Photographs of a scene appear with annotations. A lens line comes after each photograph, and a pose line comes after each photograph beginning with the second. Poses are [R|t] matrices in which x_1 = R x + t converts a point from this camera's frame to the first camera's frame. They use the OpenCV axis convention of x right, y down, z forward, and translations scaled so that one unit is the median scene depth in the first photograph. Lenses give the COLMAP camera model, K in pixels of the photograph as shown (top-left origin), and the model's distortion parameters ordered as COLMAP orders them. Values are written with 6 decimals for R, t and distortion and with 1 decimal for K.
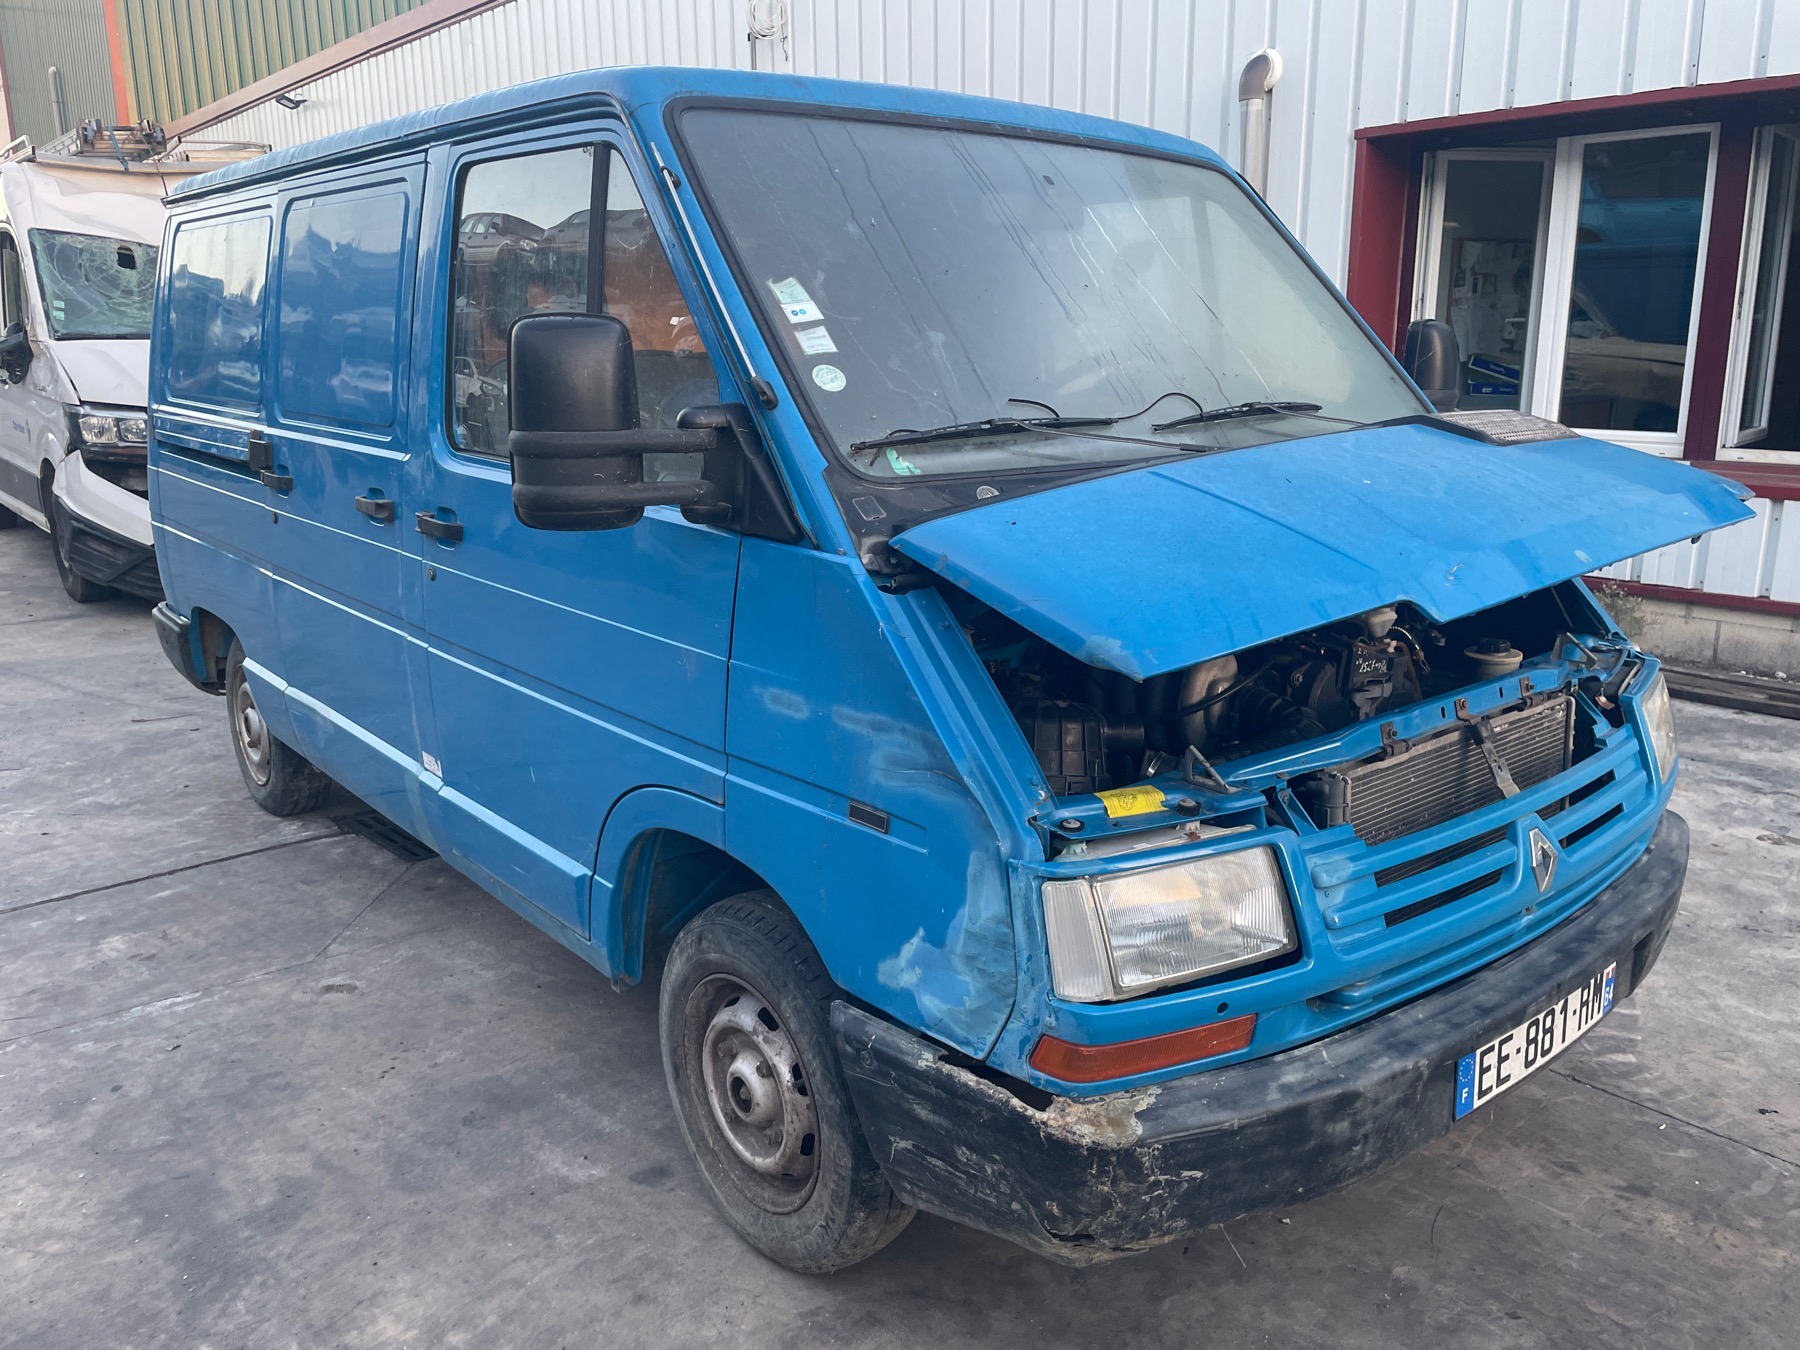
lens RADIAL K [[1360.6, 0, 915.8], [0, 1360.6, 664.6], [0, 0, 1]] dist [0.077431, -0.099571]
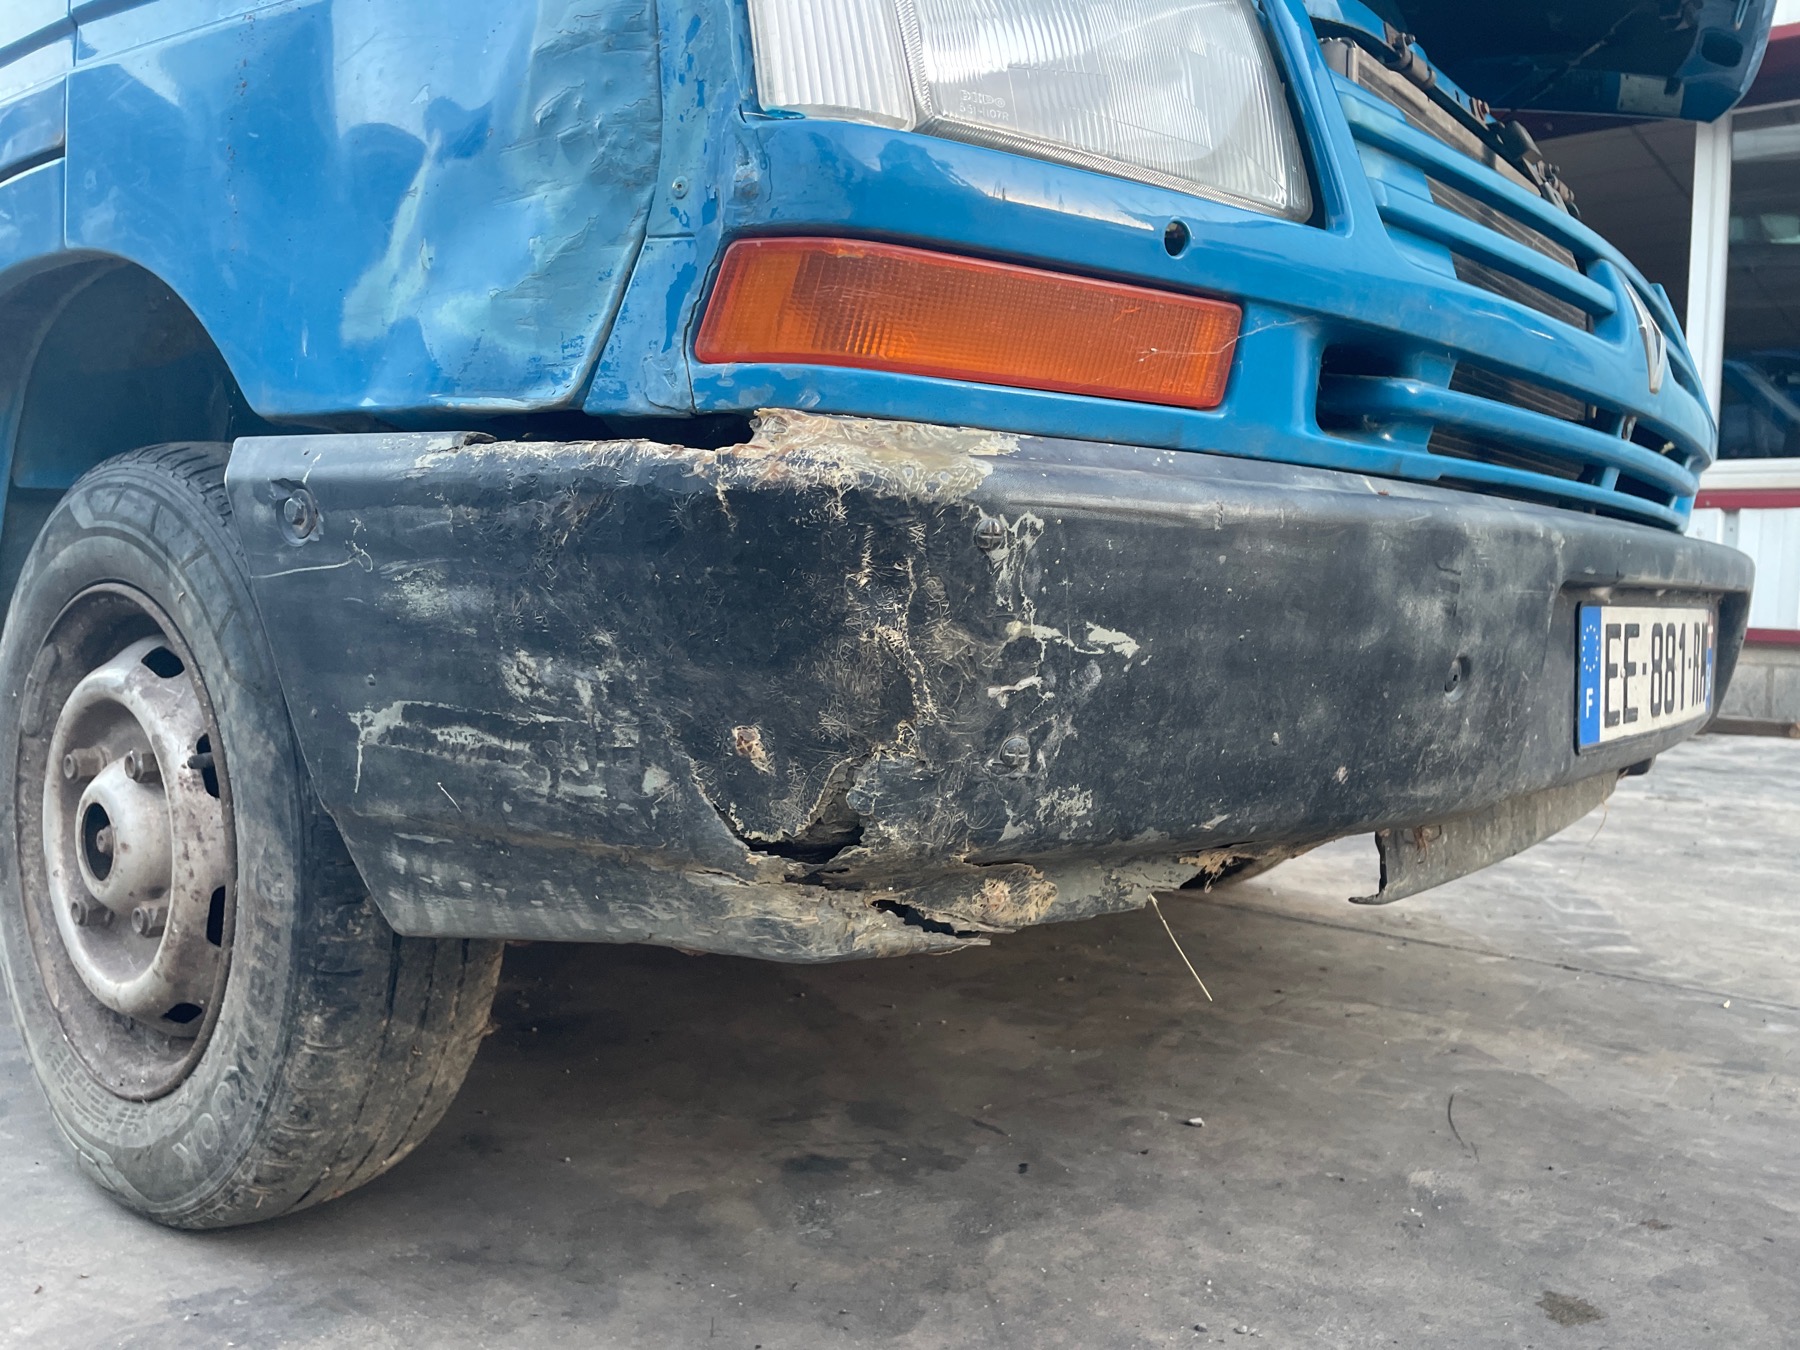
lens RADIAL K [[1360.6, 0, 887.9], [0, 1360.6, 664.8], [0, 0, 1]] dist [0.077431, -0.099571]
pose [[0.985749, 0.023651, 0.166549, 0.061897], [0.005980, 0.984514, -0.175202, 0.363405], [-0.168114, 0.173702, 0.970343, 0.526276]]
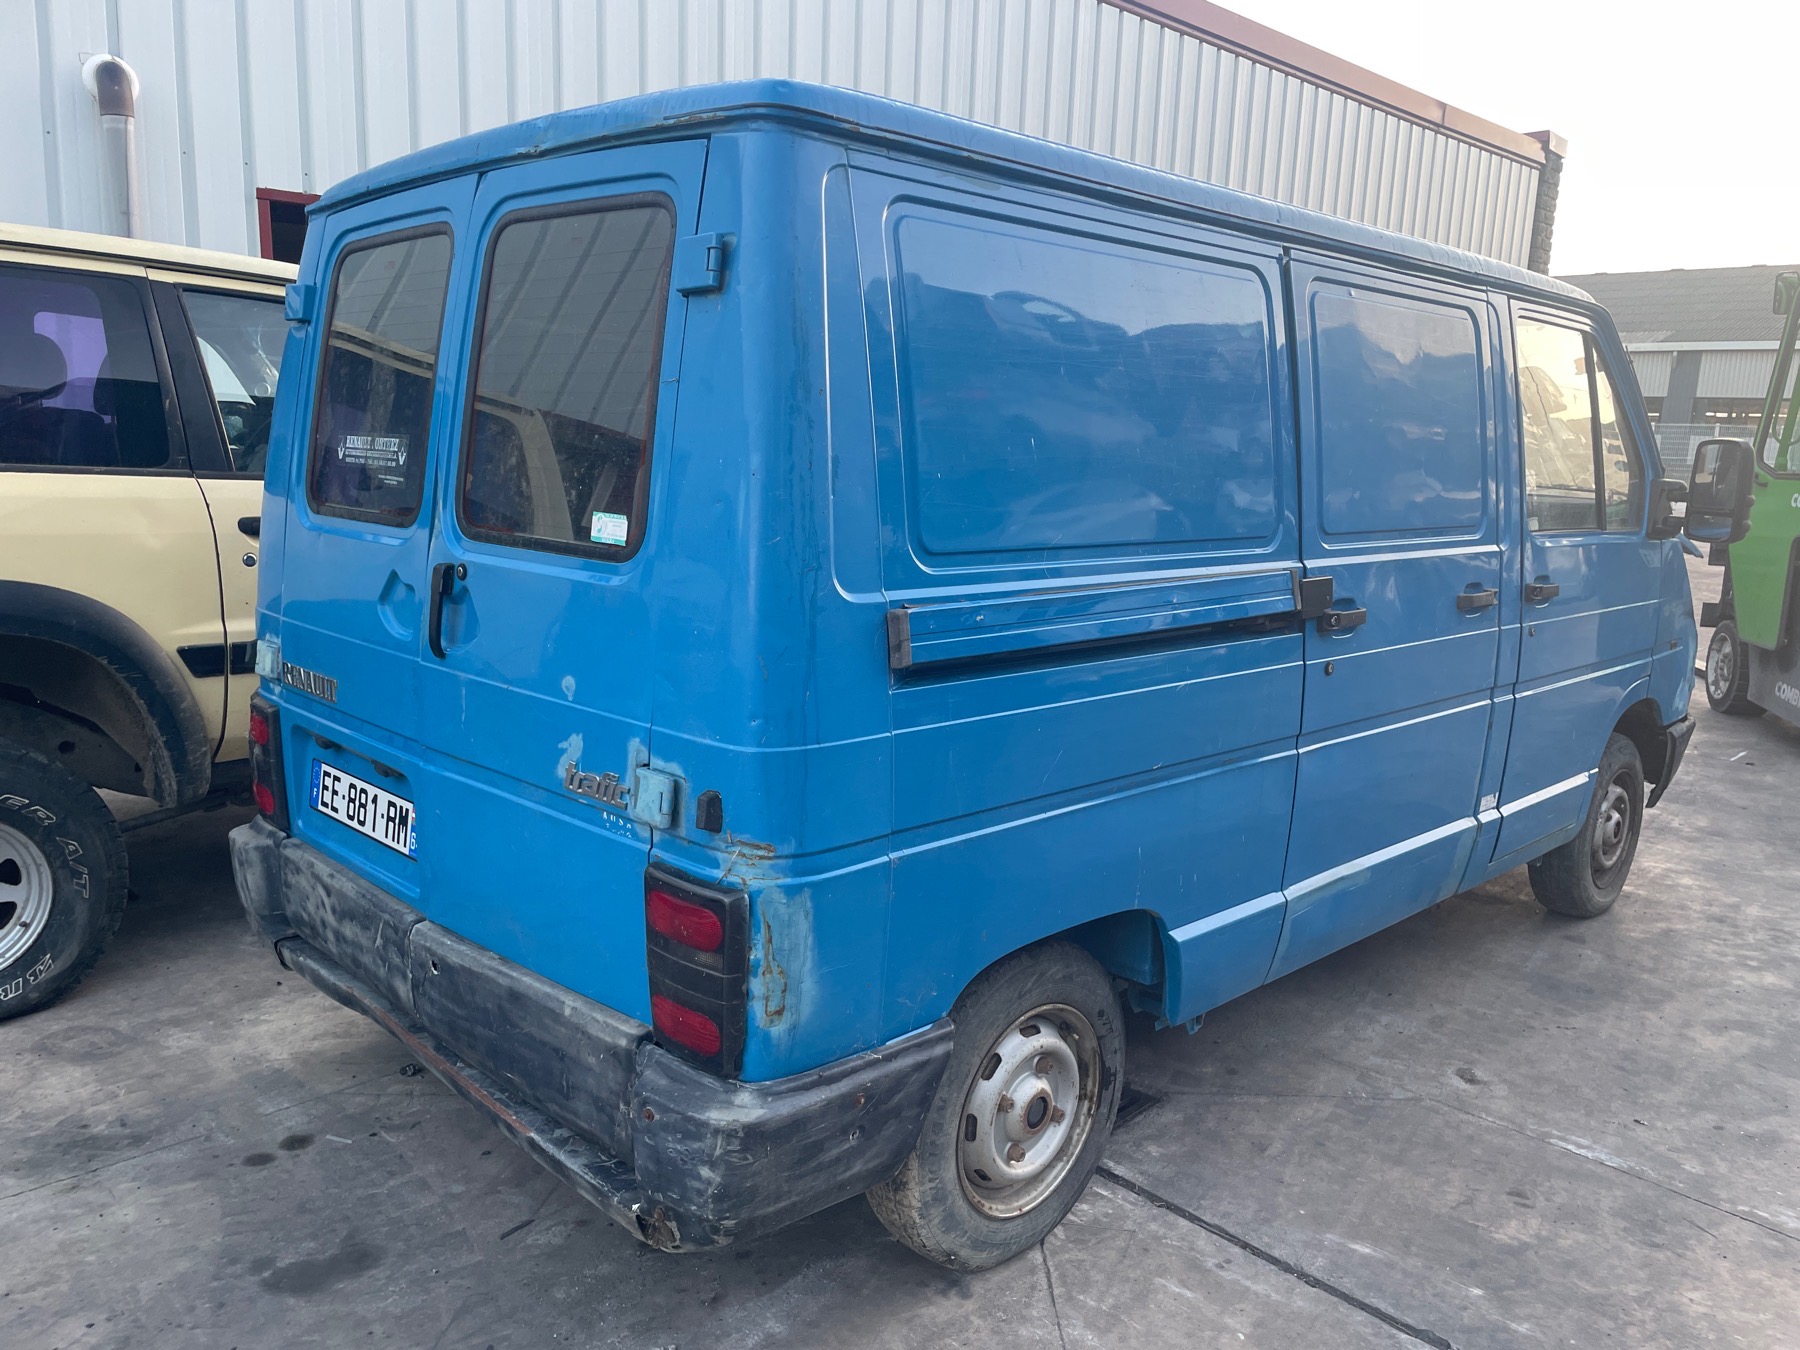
lens RADIAL K [[1360.6, 0, 907.1], [0, 1360.6, 684.3], [0, 0, 1]] dist [0.077431, -0.099571]
pose [[-0.069594, -0.185857, 0.980109, -2.099749], [0.208627, 0.958054, 0.196489, -0.520692], [-0.975516, 0.218152, -0.027900, 2.151051]]
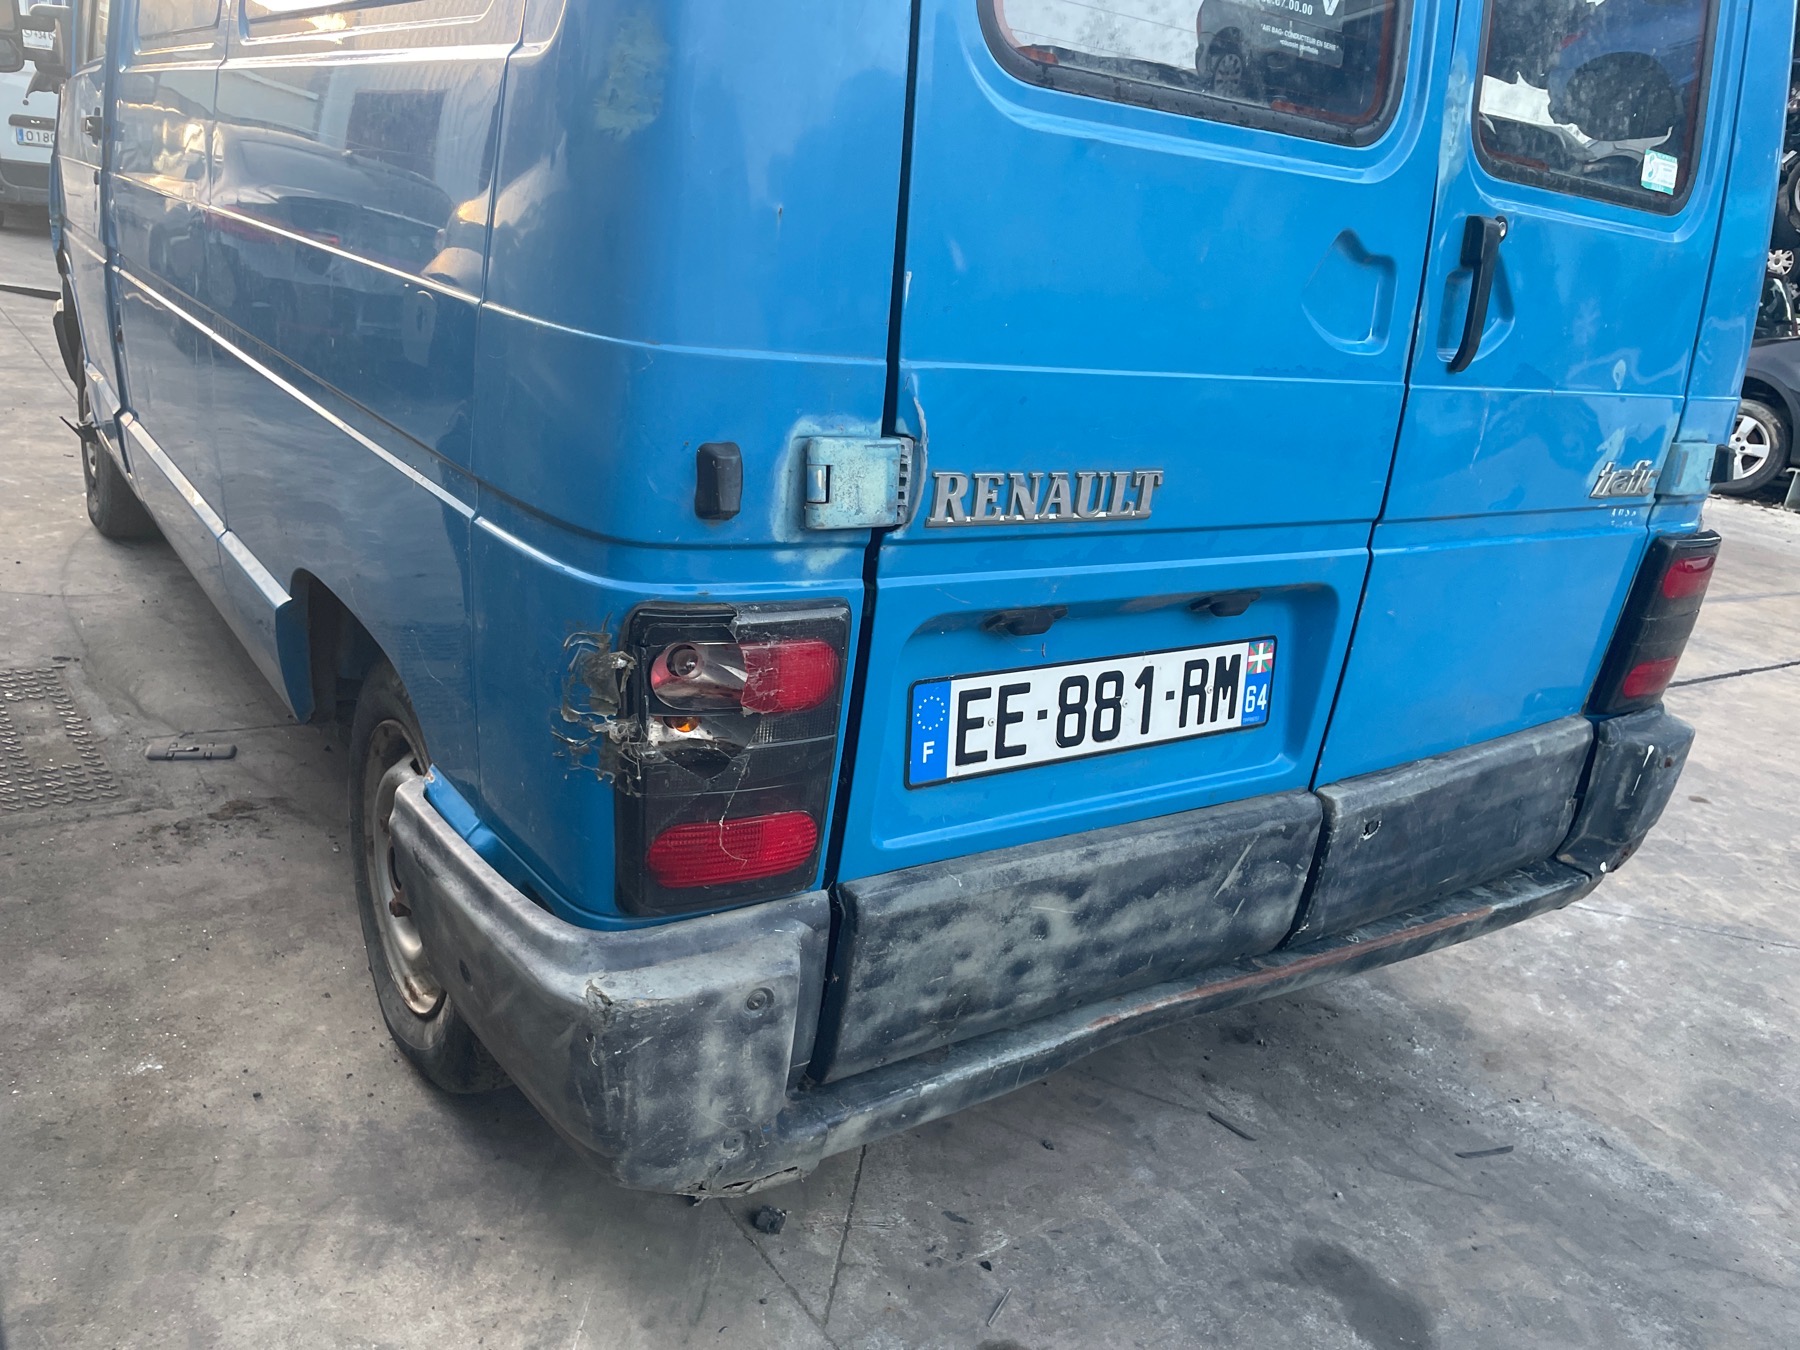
lens RADIAL K [[1360.6, 0, 892.7], [0, 1360.6, 686.0], [0, 0, 1]] dist [0.077431, -0.099571]
pose [[-0.988297, -0.143677, 0.051250, -0.715904], [-0.093492, 0.835980, 0.540738, -0.628722], [-0.120536, 0.529618, -0.839629, 3.237905]]
